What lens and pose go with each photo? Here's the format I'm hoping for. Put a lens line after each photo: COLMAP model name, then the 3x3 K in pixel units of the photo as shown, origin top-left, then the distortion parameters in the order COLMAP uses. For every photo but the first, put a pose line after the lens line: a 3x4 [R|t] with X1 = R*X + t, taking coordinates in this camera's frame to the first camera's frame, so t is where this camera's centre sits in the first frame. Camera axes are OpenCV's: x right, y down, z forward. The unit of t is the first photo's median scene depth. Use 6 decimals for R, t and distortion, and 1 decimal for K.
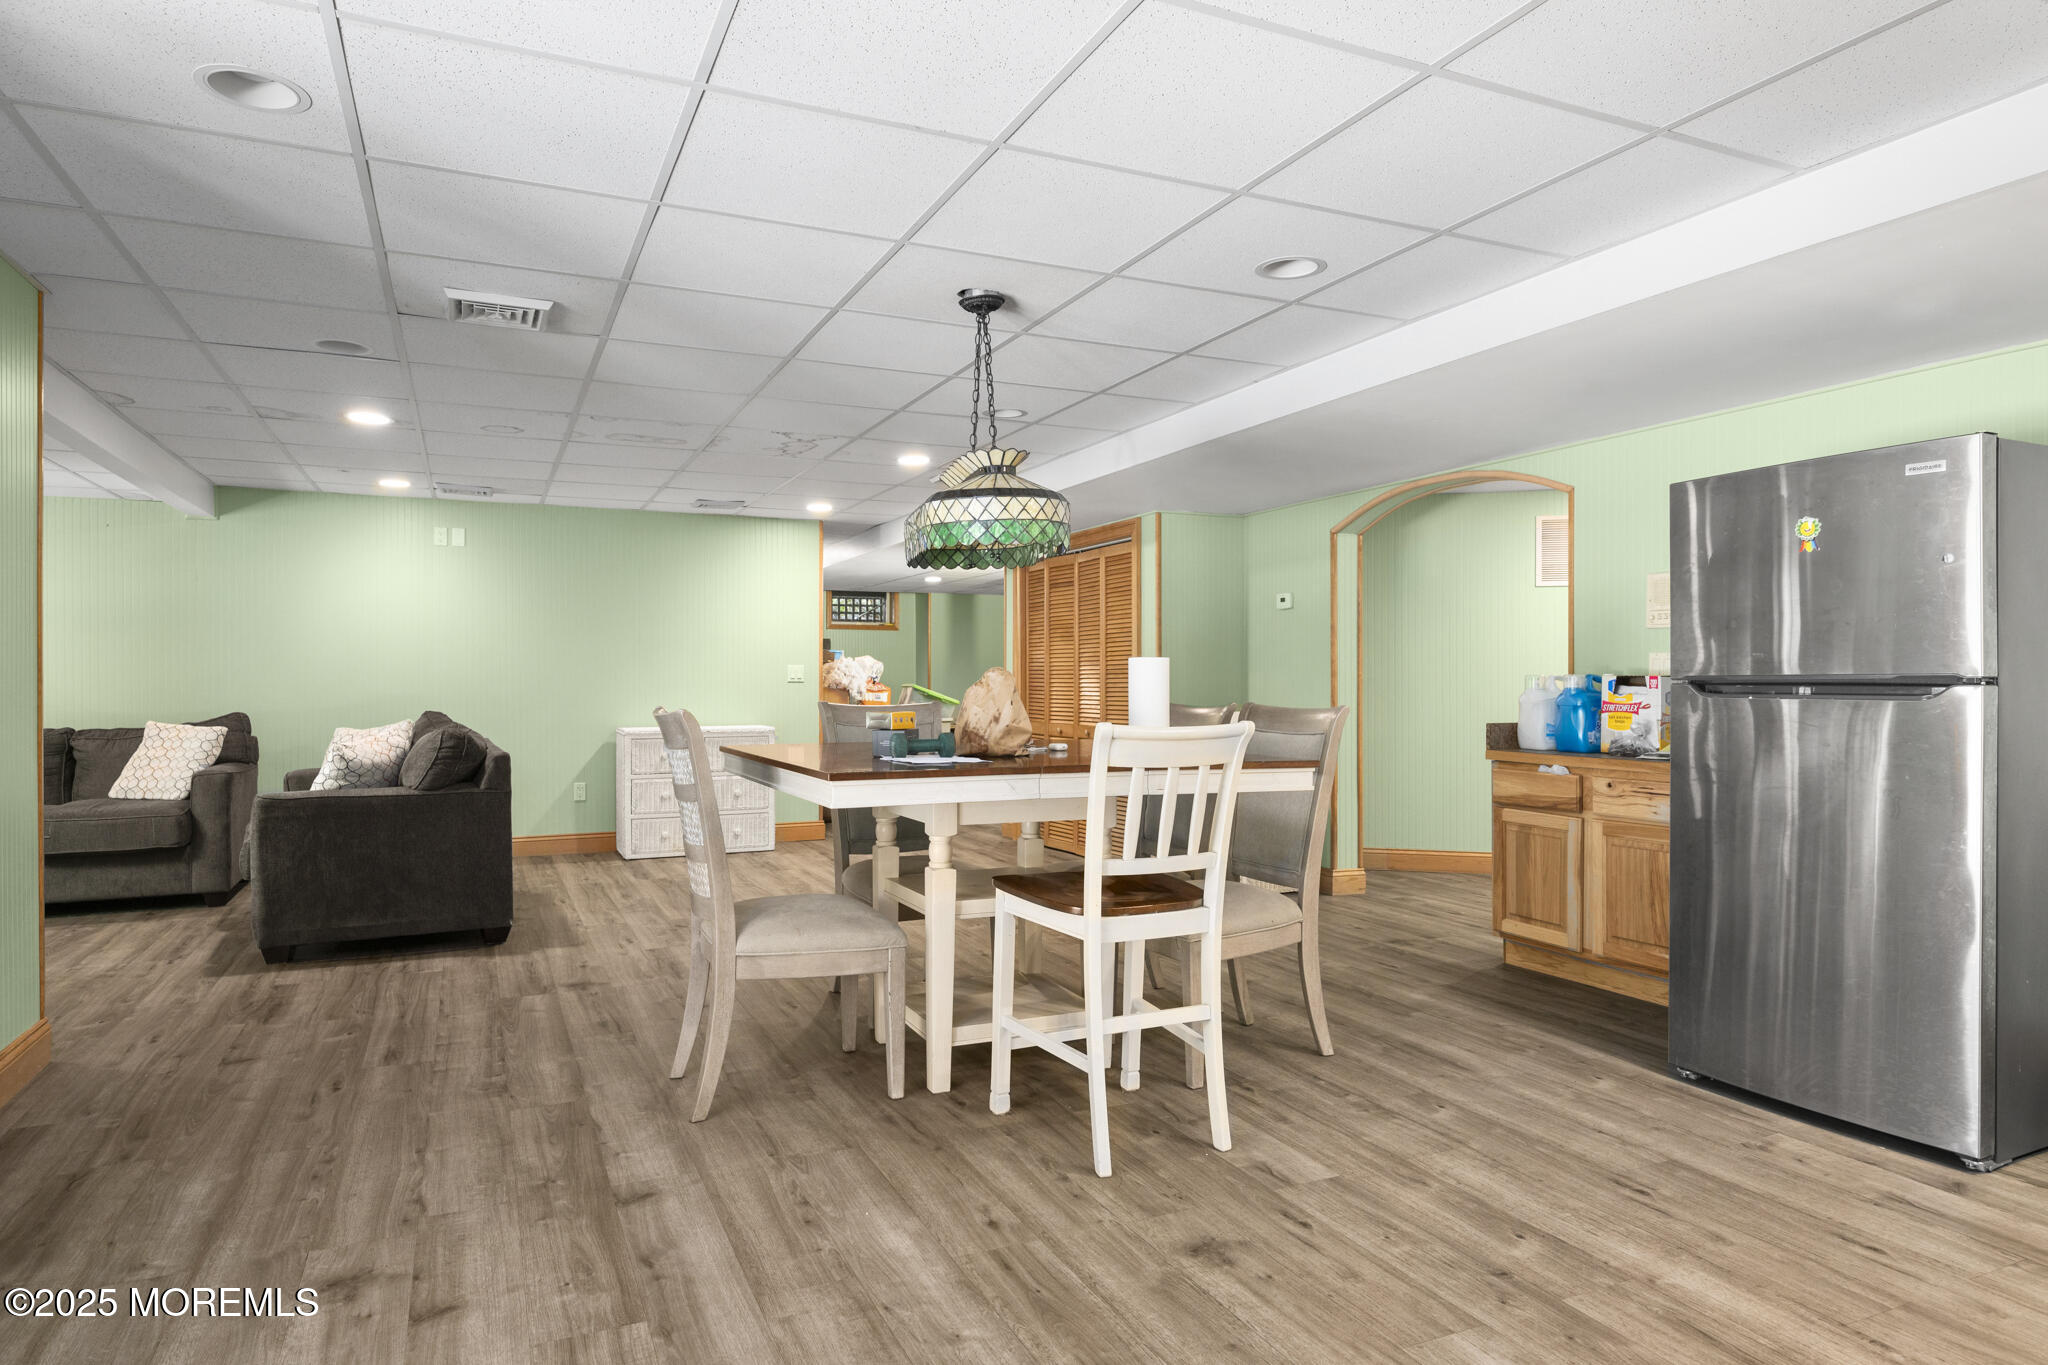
lens RADIAL K [[1180.9, 0, 1021.5], [0, 1180.9, 682.5], [0, 0, 1]] dist [0.000963, 0.000151]
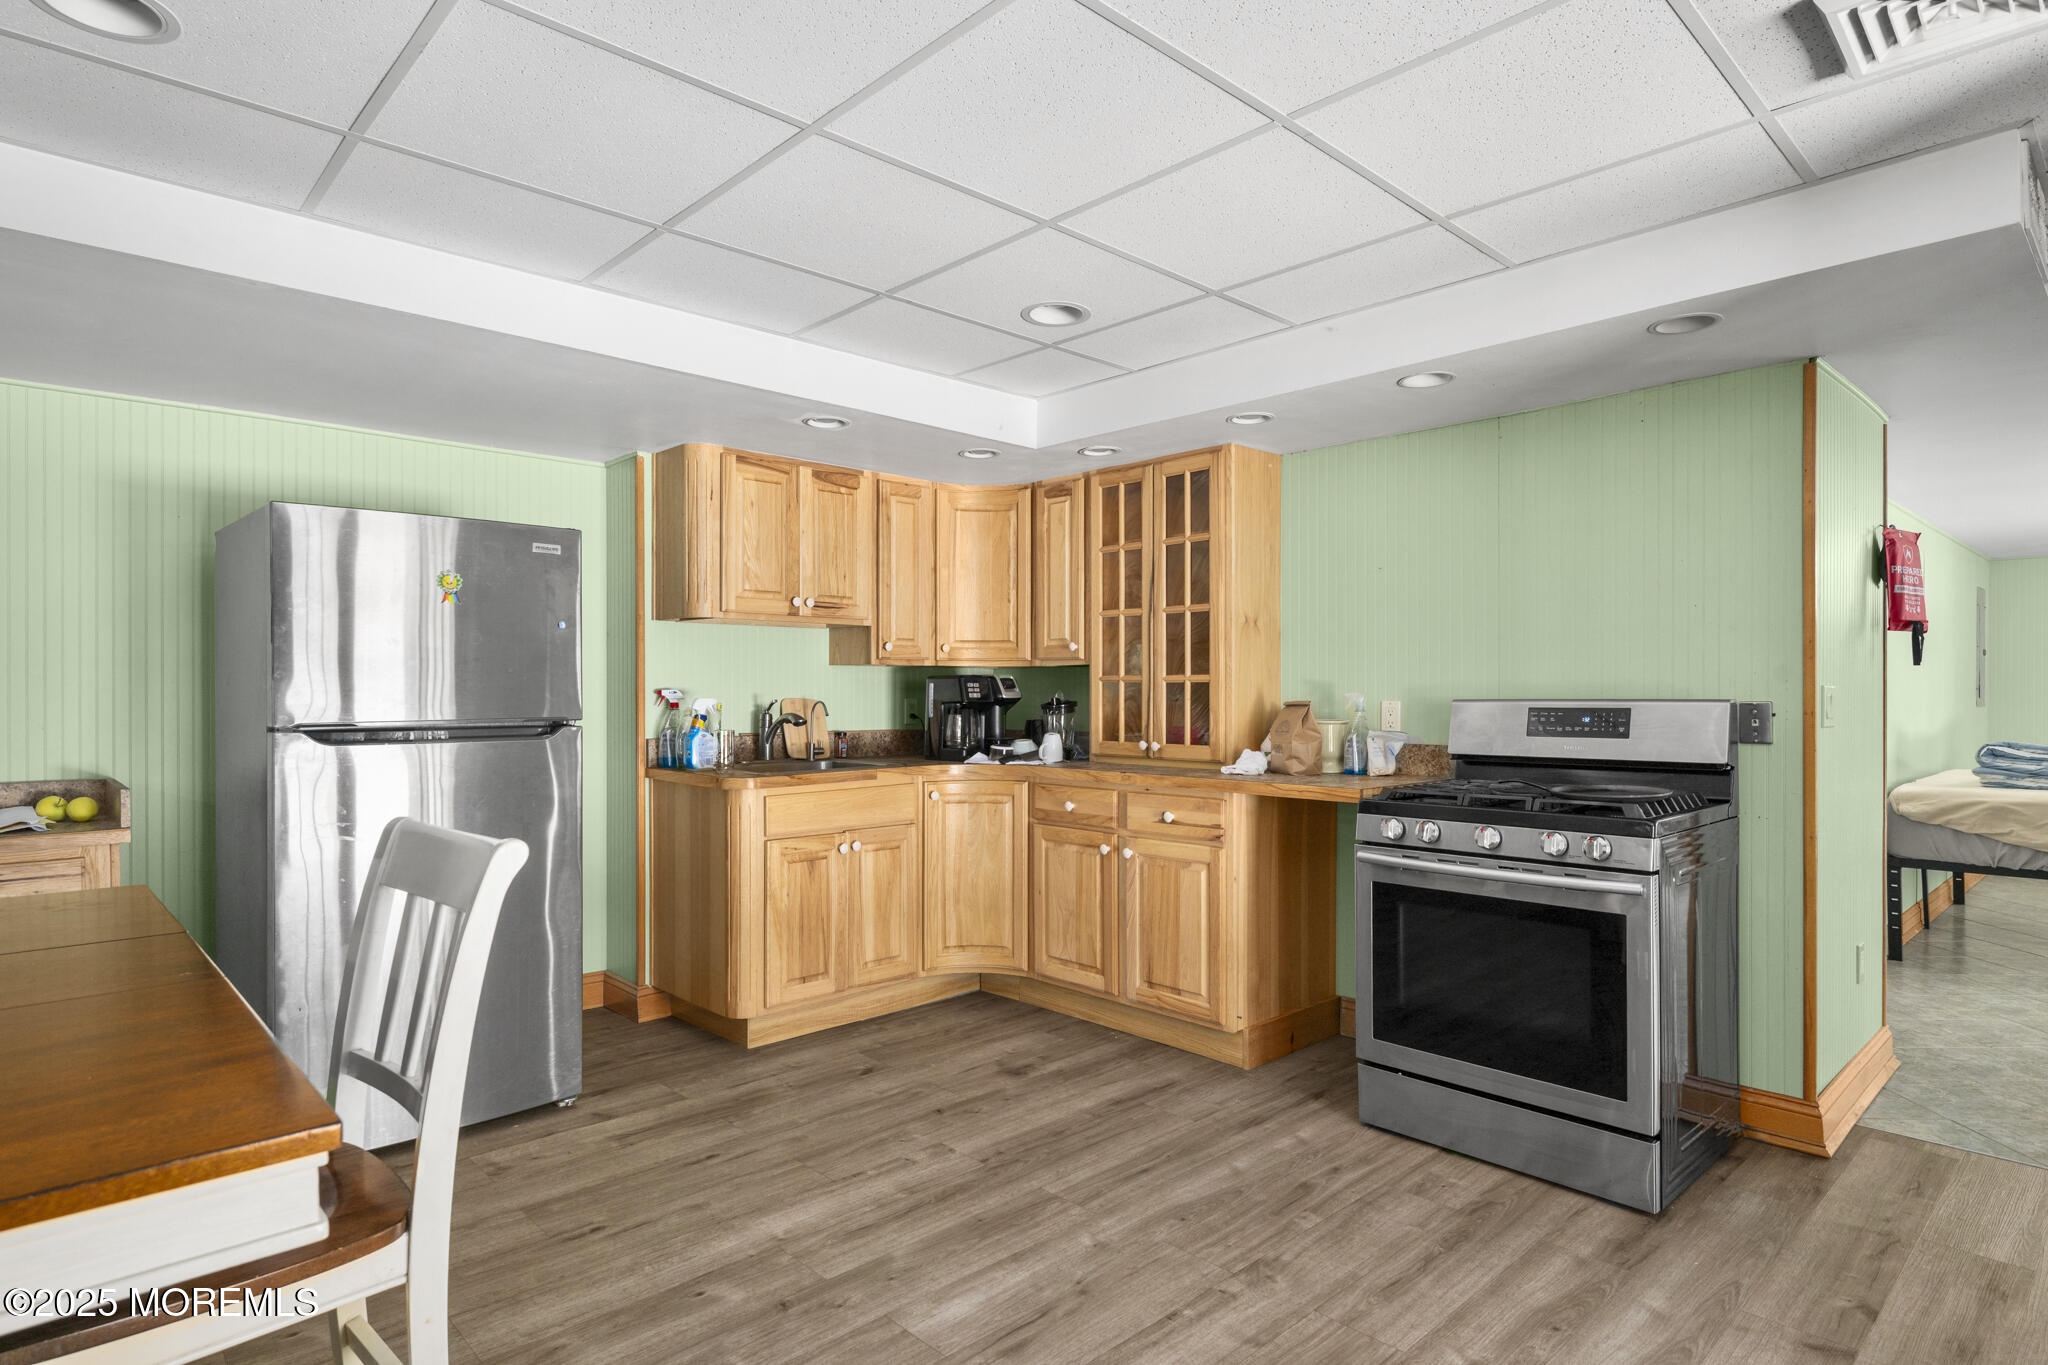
lens RADIAL K [[1114.5, 0, 1023.9], [0, 1114.5, 687.9], [0, 0, 1]] dist [-0.003418, -0.000609]
pose [[-0.316328, 0.001842, 0.948648, -0.558077], [0.002701, 0.999996, -0.001041, -0.040751], [-0.948646, 0.002233, -0.316331, 1.040153]]
